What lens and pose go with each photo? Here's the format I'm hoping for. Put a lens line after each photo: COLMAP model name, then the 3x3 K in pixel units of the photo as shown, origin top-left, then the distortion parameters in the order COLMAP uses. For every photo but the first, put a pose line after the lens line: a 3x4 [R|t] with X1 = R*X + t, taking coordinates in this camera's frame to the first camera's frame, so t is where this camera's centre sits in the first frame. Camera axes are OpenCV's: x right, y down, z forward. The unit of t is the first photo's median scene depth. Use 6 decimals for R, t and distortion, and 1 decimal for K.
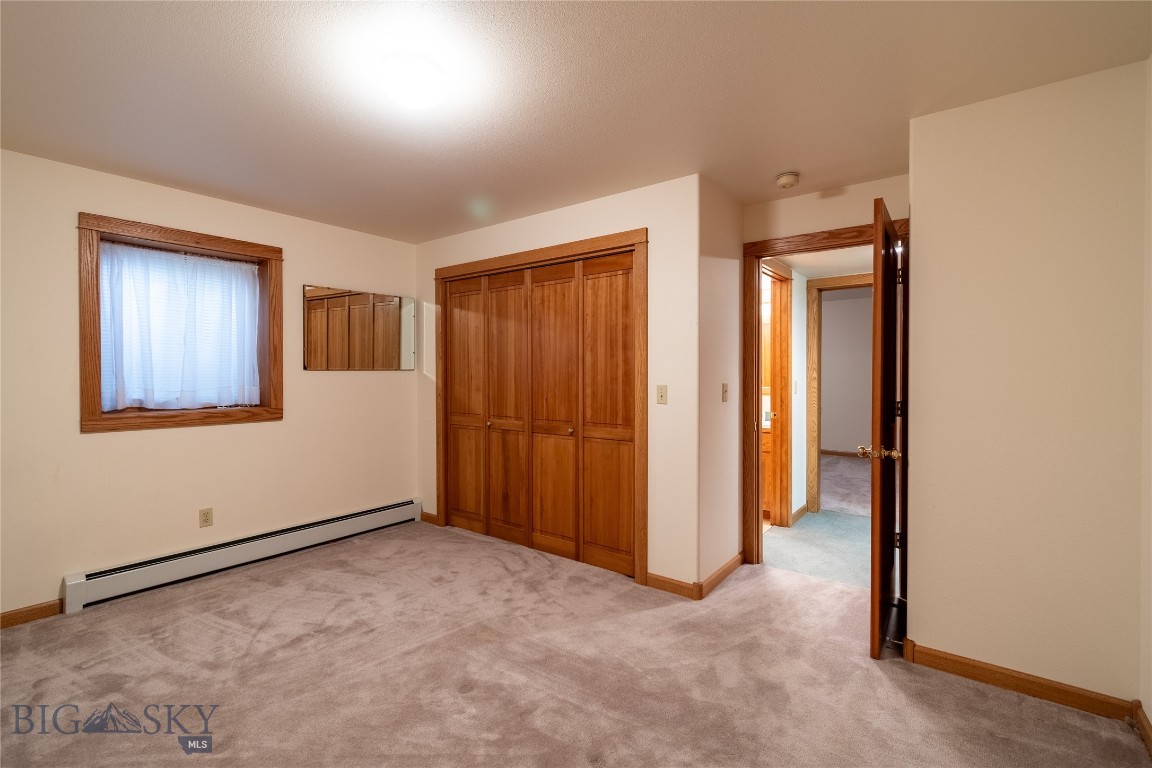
lens RADIAL K [[518.6, 0, 574.8], [0, 518.6, 379.6], [0, 0, 1]] dist [-0.001454, 0.000989]
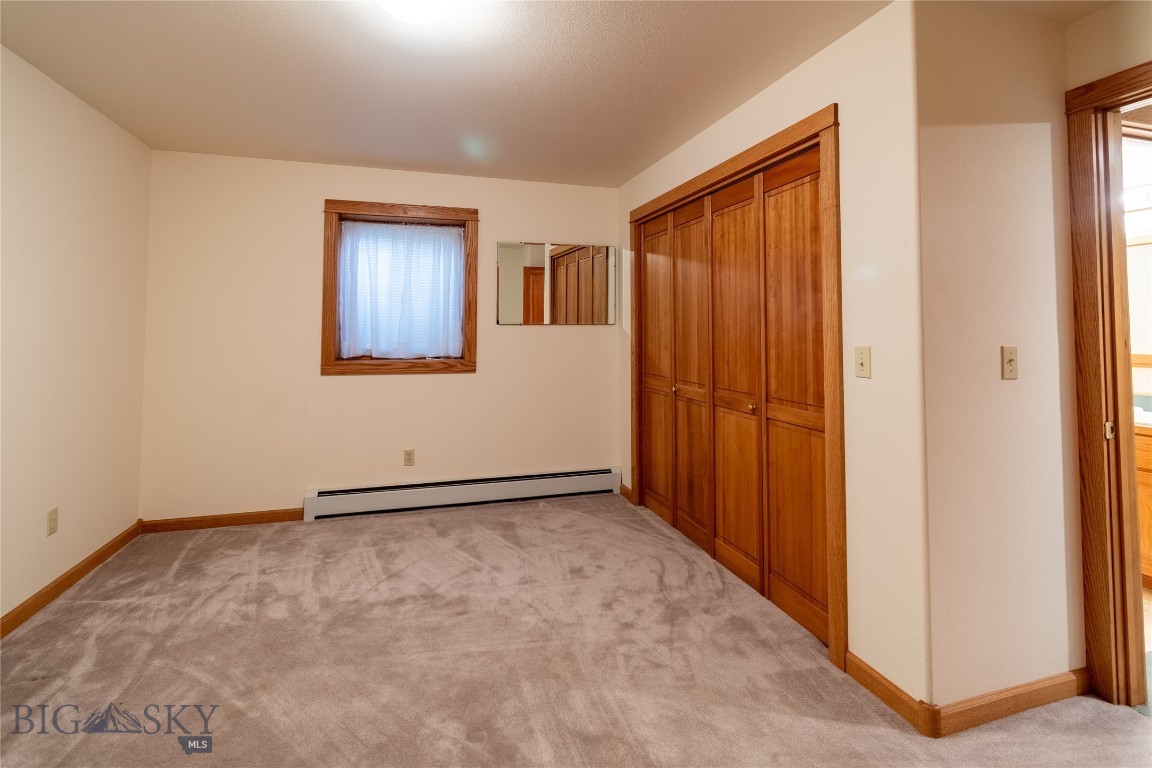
lens RADIAL K [[533.5, 0, 575.3], [0, 533.5, 308.1], [0, 0, 1]] dist [-0.000382, 0.000910]
pose [[0.810827, -0.020590, -0.584924, 0.248294], [-0.010542, 0.998705, -0.049770, -0.000057], [0.585191, 0.046521, 0.809560, 0.266750]]
